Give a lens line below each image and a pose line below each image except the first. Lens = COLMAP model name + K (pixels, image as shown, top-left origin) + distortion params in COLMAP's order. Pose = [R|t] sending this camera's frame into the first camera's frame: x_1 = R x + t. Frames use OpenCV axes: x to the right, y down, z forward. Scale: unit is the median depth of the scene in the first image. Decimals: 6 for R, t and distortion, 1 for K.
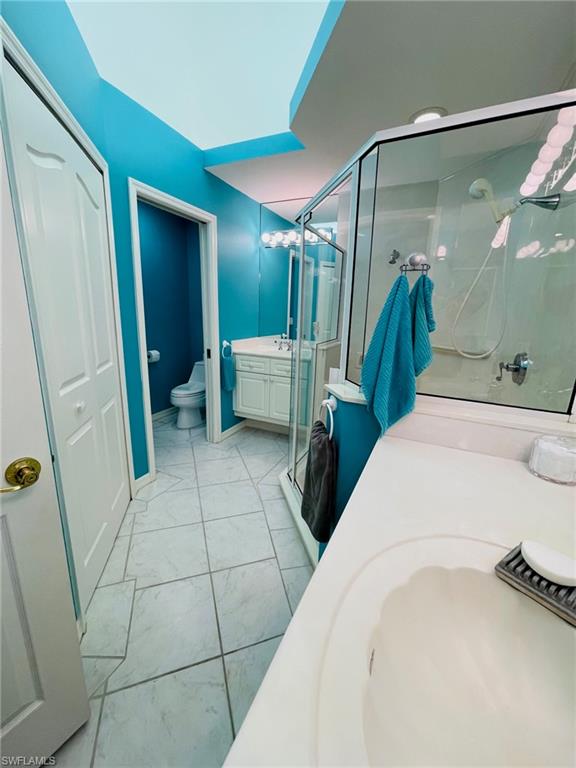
lens RADIAL K [[310.5, 0, 289.0], [0, 310.5, 384.2], [0, 0, 1]] dist [-0.002425, 0.000871]
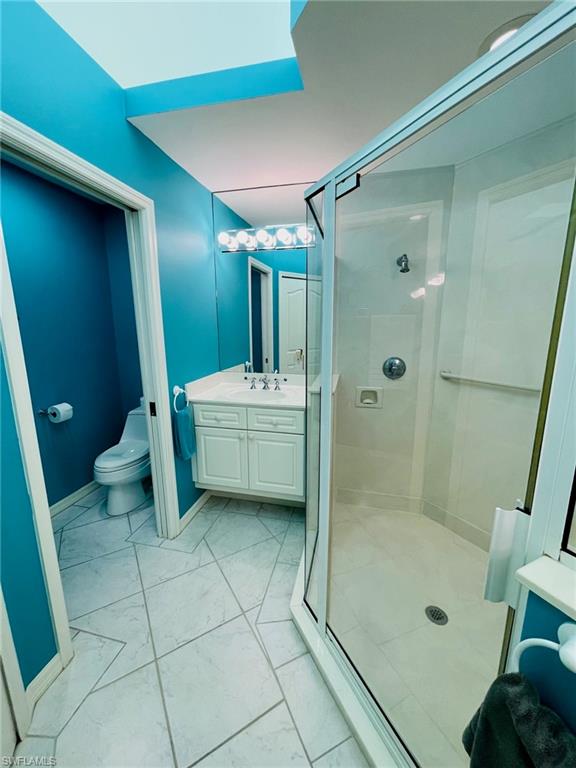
lens RADIAL K [[310.5, 0, 287.5], [0, 310.5, 383.1], [0, 0, 1]] dist [-0.002425, 0.000871]
pose [[0.978398, -0.075516, 0.192443, -0.094652], [0.082079, 0.996277, -0.026350, -0.104086], [-0.189737, 0.041576, 0.980954, 0.277187]]
